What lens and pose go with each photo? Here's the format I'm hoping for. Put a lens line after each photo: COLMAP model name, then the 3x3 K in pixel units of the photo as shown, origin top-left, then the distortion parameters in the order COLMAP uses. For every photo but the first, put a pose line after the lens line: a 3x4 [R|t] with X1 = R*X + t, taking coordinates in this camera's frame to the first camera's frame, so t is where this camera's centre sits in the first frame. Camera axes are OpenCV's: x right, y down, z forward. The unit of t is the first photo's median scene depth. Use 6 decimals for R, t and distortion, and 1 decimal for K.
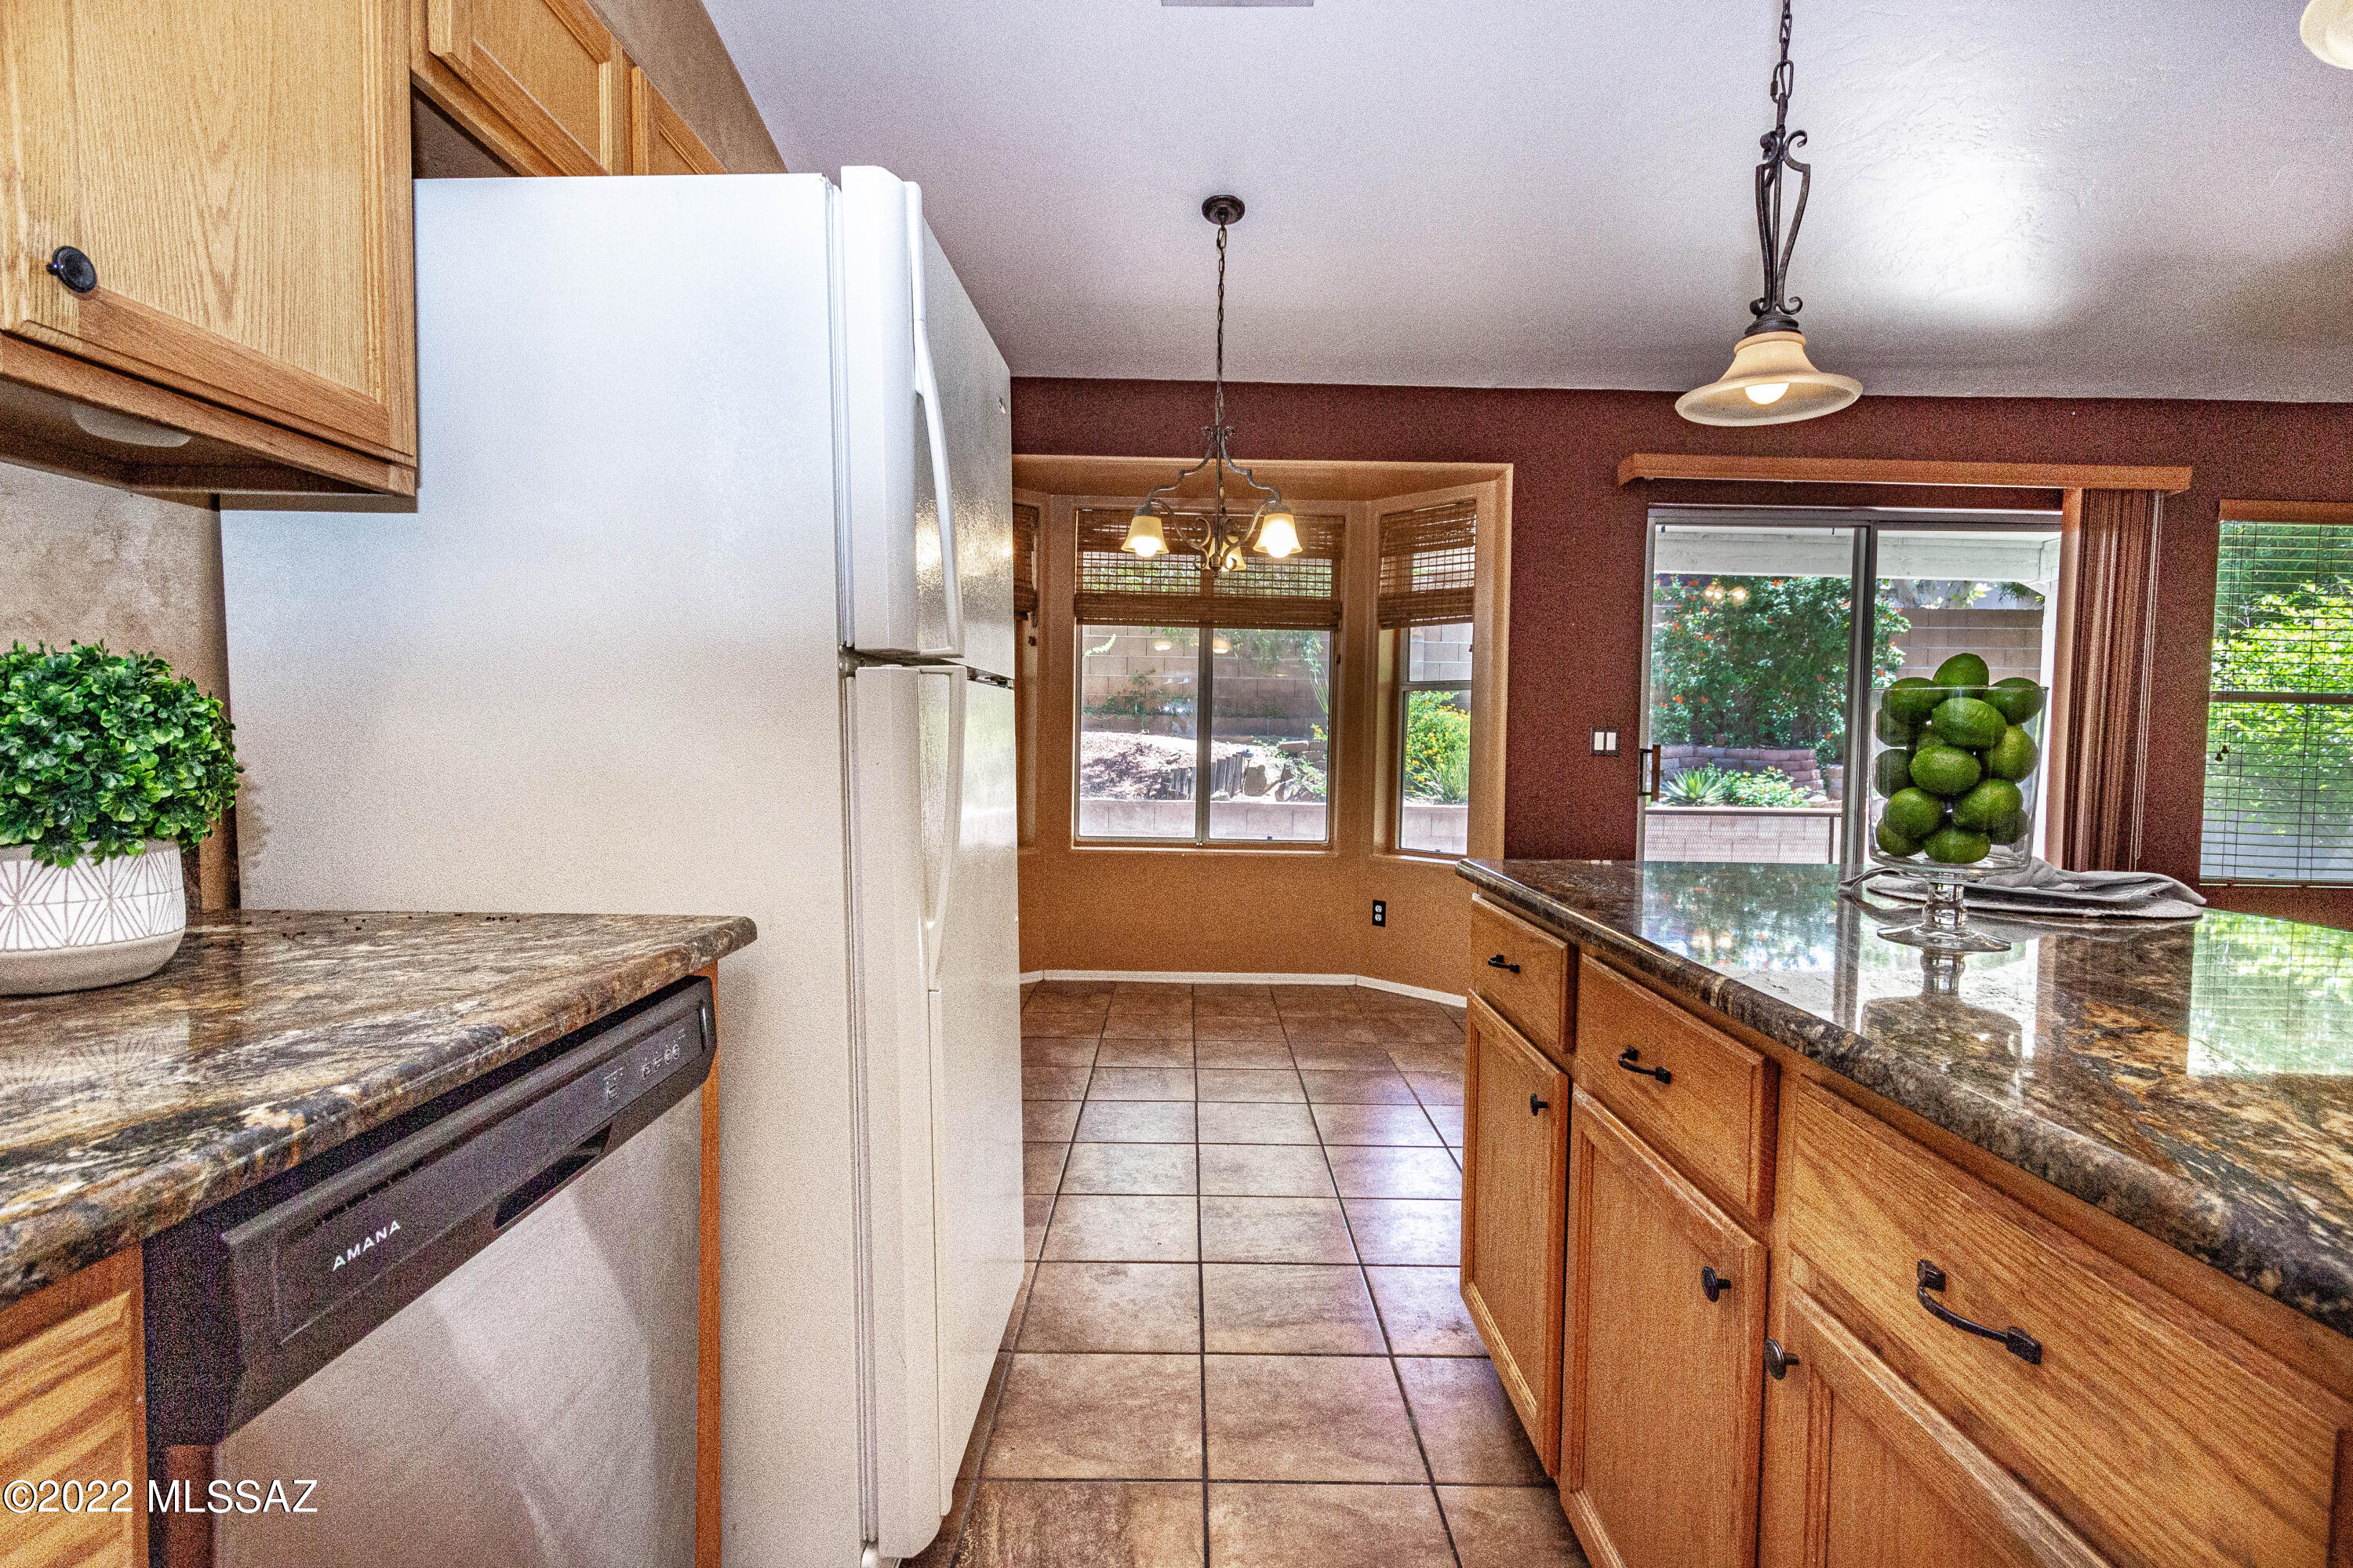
lens RADIAL K [[1101.6, 0, 1181.9], [0, 1101.6, 782.8], [0, 0, 1]] dist [0.004406, -0.000701]
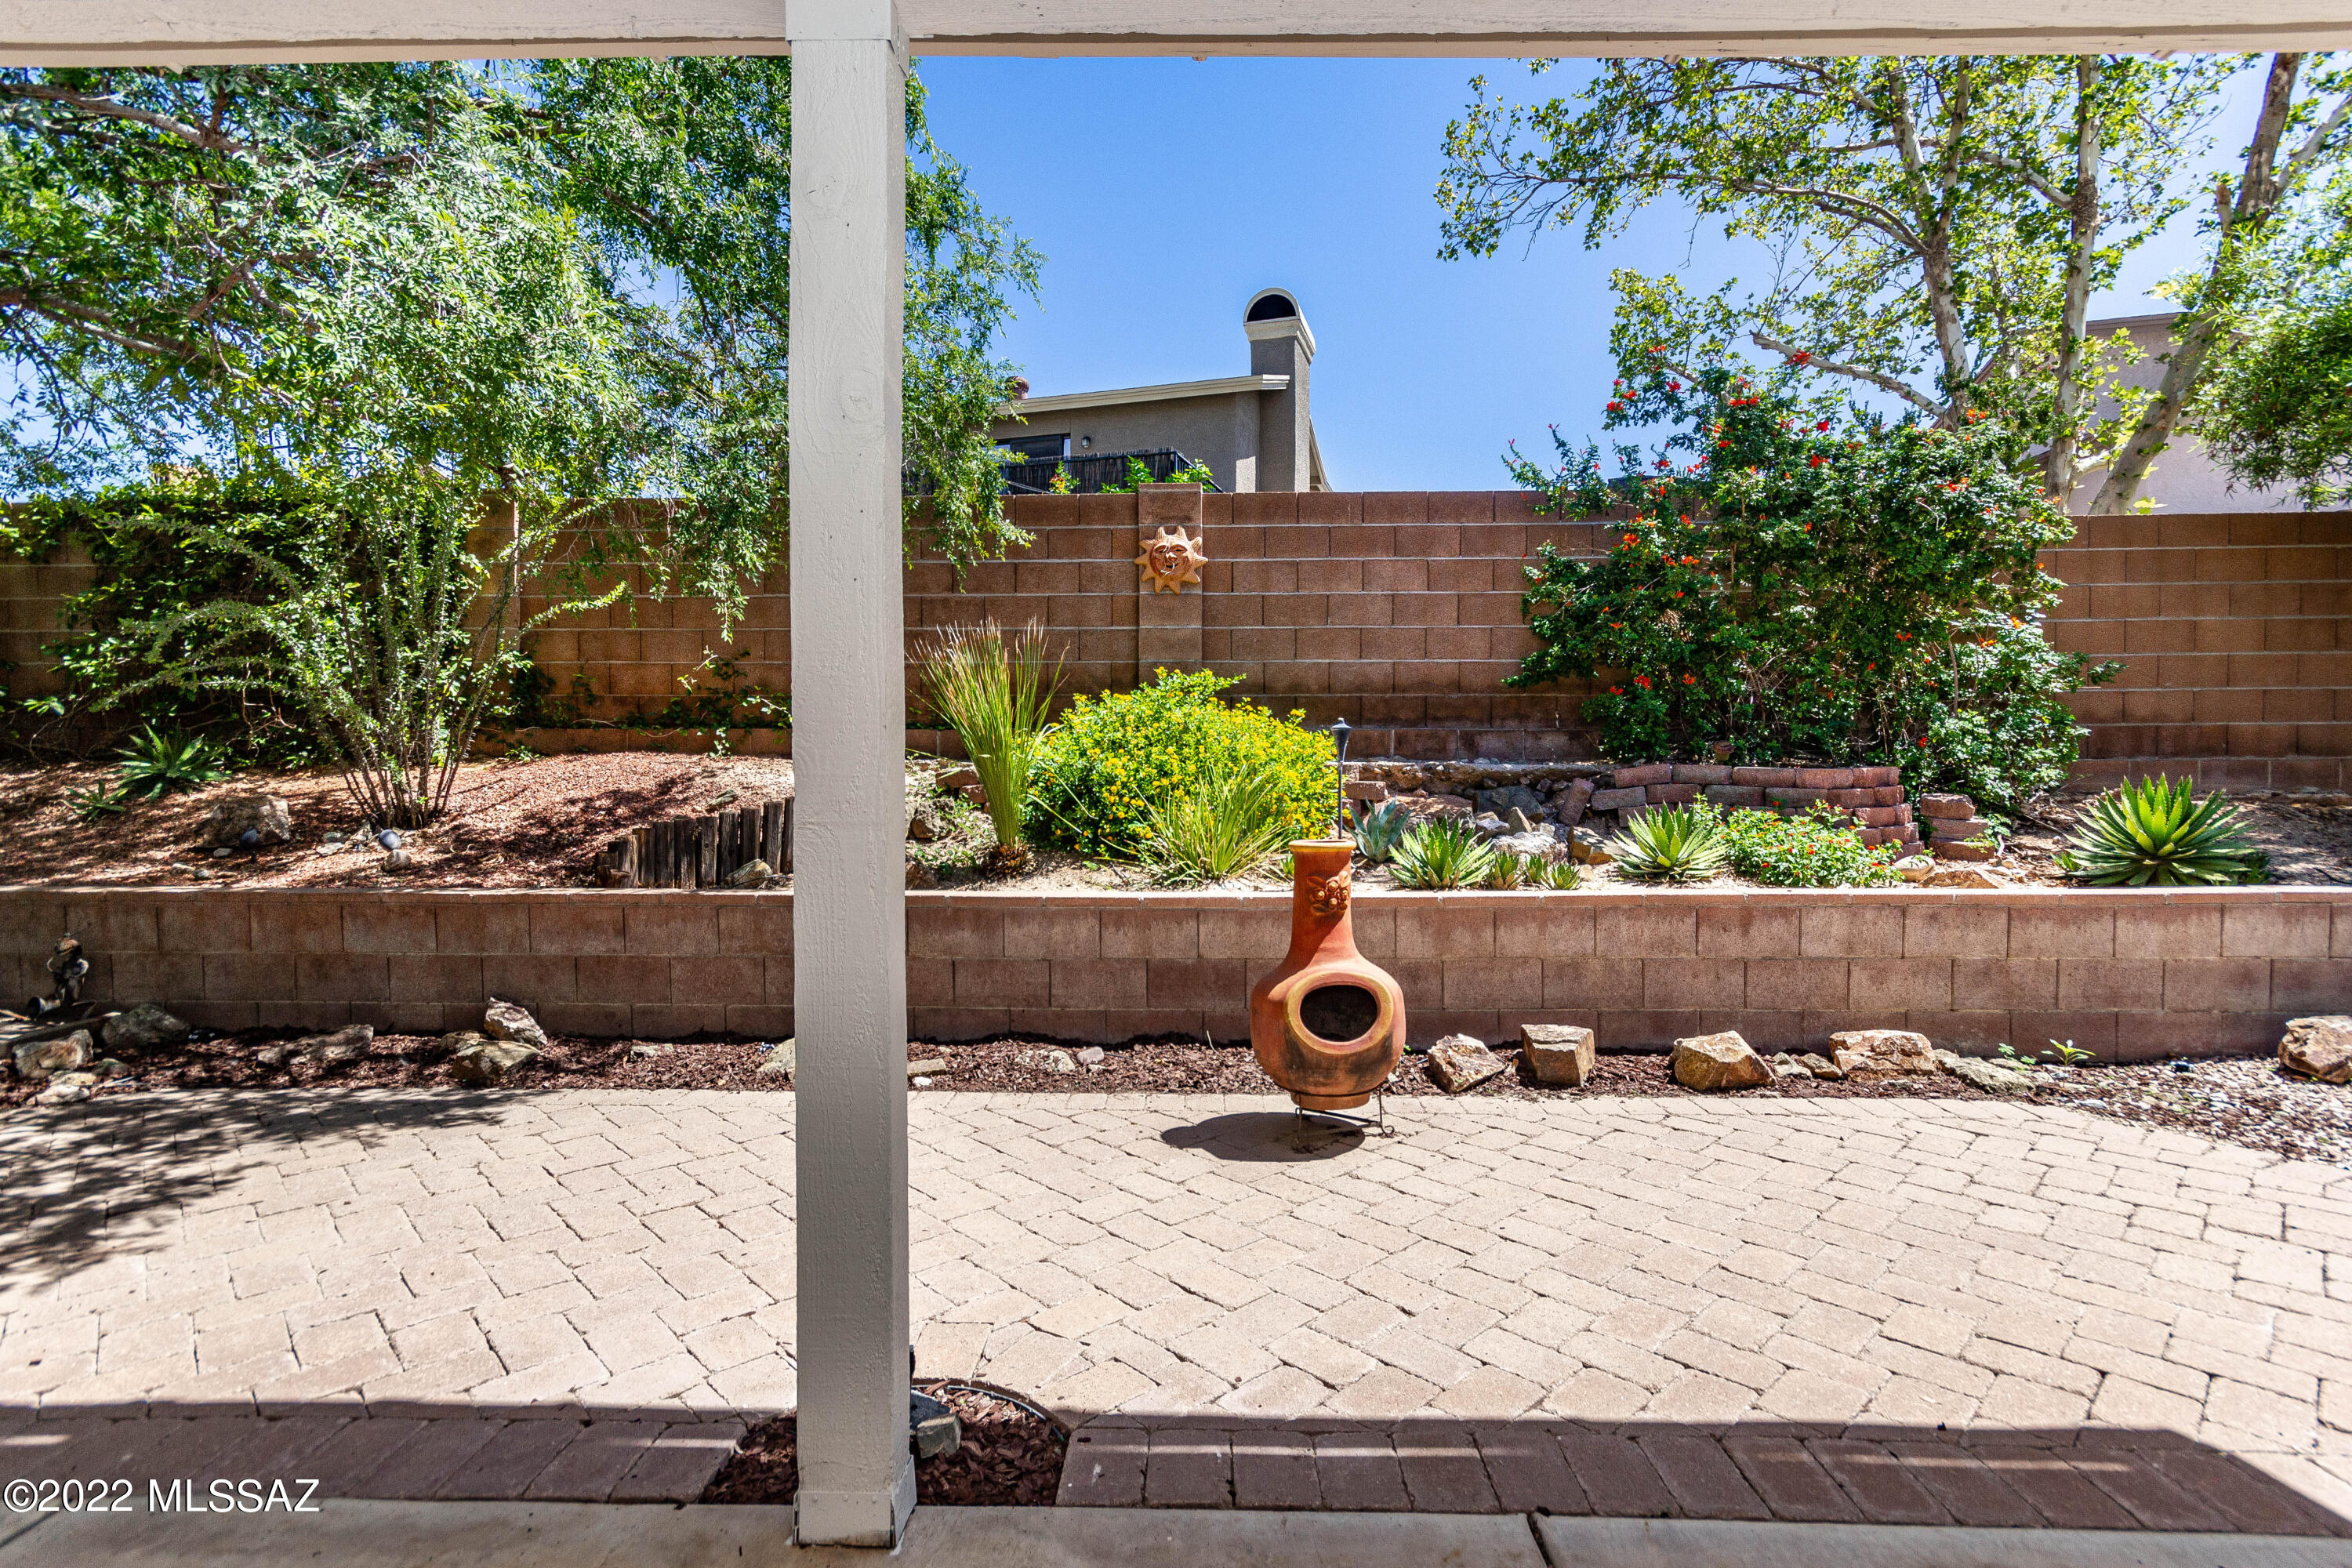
lens RADIAL K [[1101.1, 0, 1181.4], [0, 1101.1, 782.8], [0, 0, 1]] dist [0.004406, -0.000701]
pose [[0.999663, -0.015425, -0.020875, 0.529790], [0.014664, 0.999239, -0.036154, -0.018065], [0.021417, 0.035836, 0.999128, 1.027490]]
